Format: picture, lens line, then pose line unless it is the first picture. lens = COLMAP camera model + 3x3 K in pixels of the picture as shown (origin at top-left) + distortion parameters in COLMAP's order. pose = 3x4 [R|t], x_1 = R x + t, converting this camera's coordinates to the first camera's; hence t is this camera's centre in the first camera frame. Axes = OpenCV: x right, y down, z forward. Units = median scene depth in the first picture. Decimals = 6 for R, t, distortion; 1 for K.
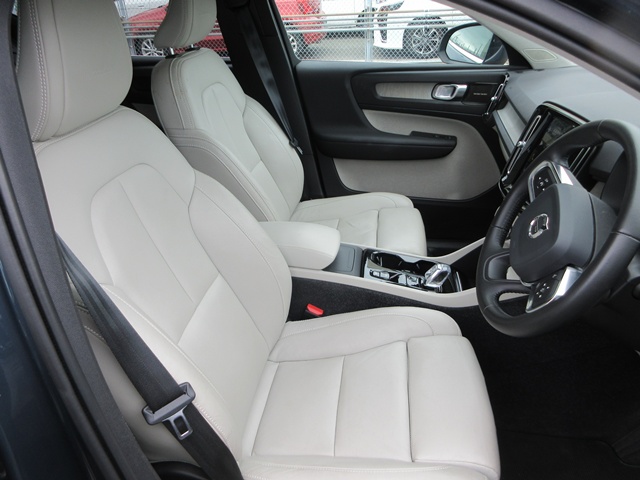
lens RADIAL K [[477.3, 0, 320.0], [0, 477.3, 240.0], [0, 0, 1]] dist [0.016666, -0.033982]
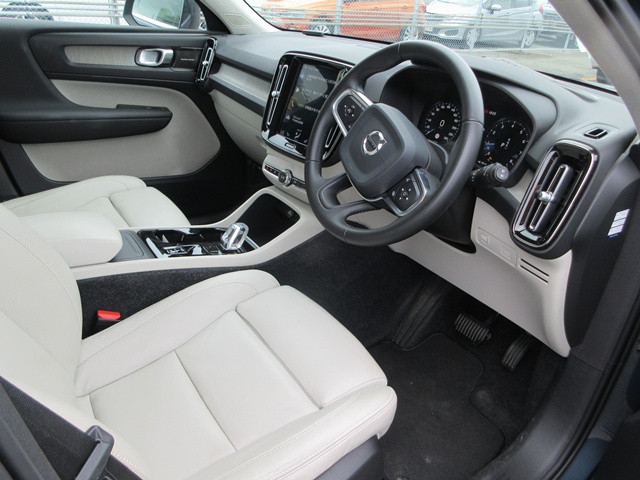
lens RADIAL K [[477.3, 0, 320.0], [0, 477.3, 240.0], [0, 0, 1]] dist [0.016666, -0.033982]
pose [[0.724249, -0.224369, 0.652014, -0.178550], [0.230646, 0.969941, 0.077574, 0.033941], [-0.649820, 0.094202, 0.754228, 0.130543]]
